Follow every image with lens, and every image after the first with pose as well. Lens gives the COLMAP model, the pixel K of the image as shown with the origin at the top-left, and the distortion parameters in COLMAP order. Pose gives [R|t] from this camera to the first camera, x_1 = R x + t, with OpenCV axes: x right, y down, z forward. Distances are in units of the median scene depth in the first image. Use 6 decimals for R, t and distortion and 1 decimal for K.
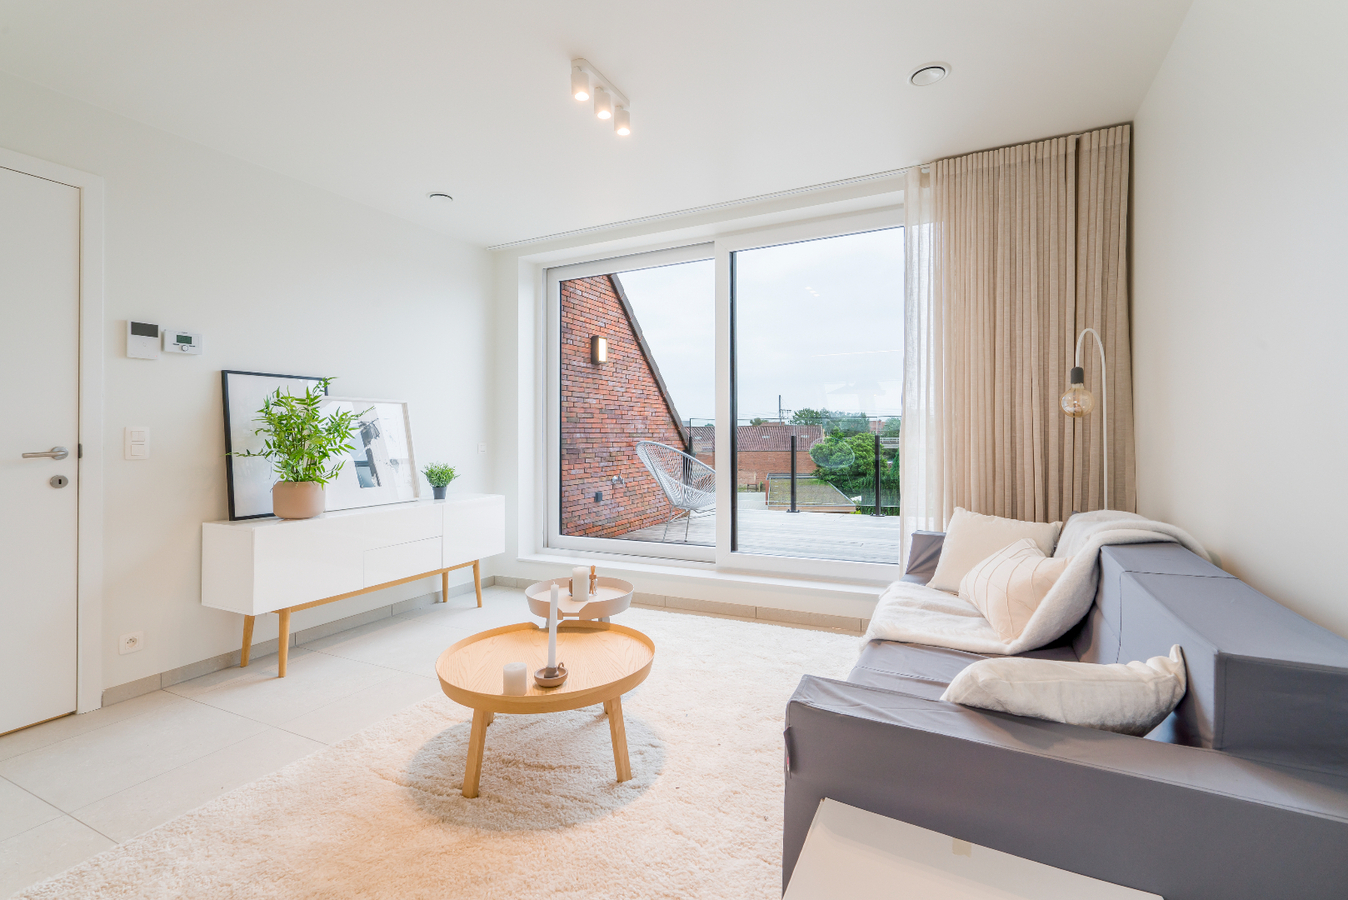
lens RADIAL K [[617.2, 0, 668.1], [0, 617.2, 450.2], [0, 0, 1]] dist [-0.002493, 0.000202]
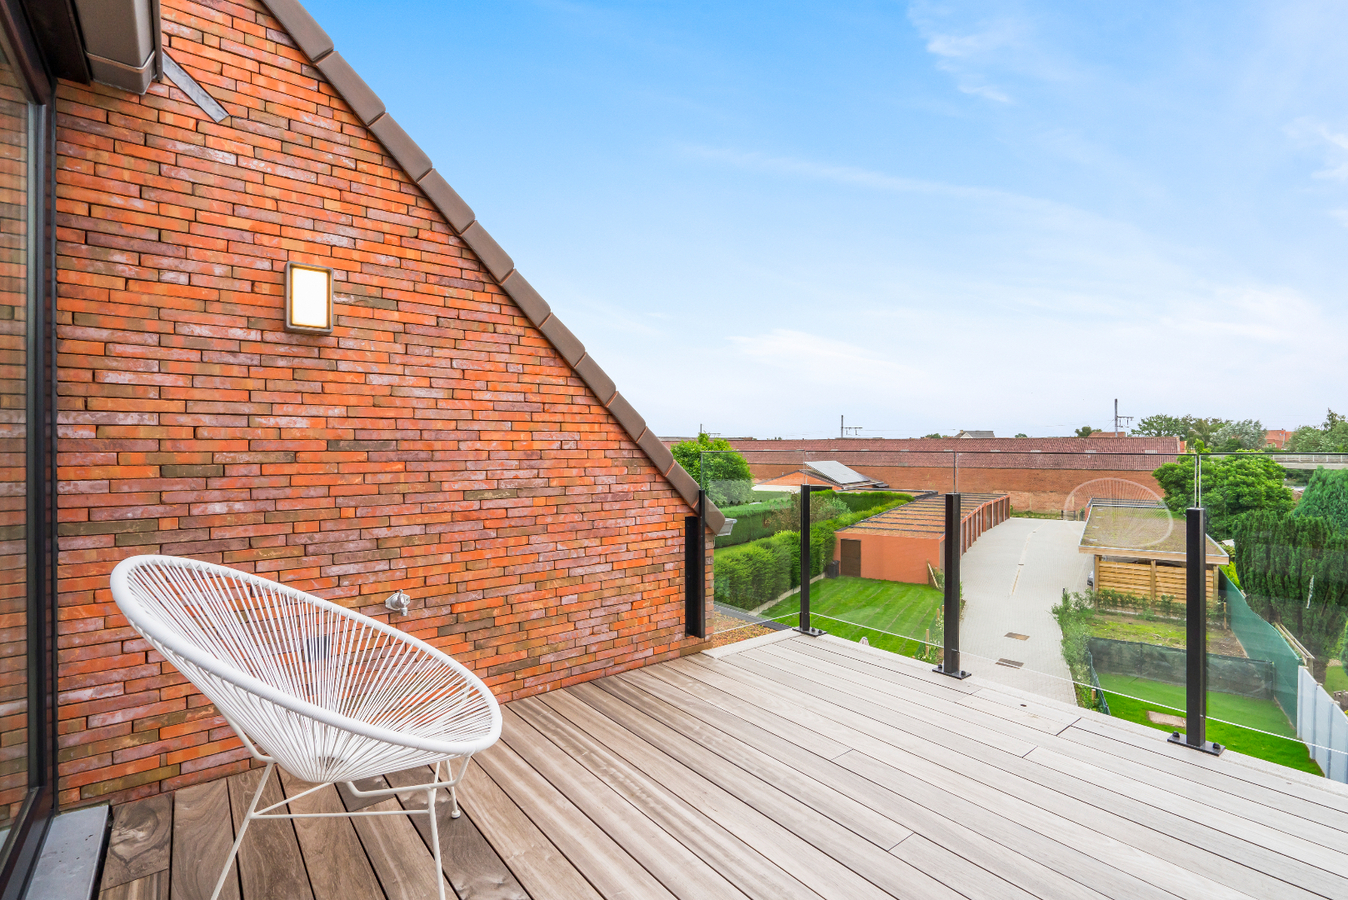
lens RADIAL K [[617.2, 0, 668.1], [0, 617.2, 450.2], [0, 0, 1]] dist [-0.002493, 0.000202]
pose [[0.897971, 0.016974, -0.439727, 0.276120], [-0.022821, 0.999707, -0.008013, -0.060100], [0.439463, 0.017231, 0.898096, 0.701428]]
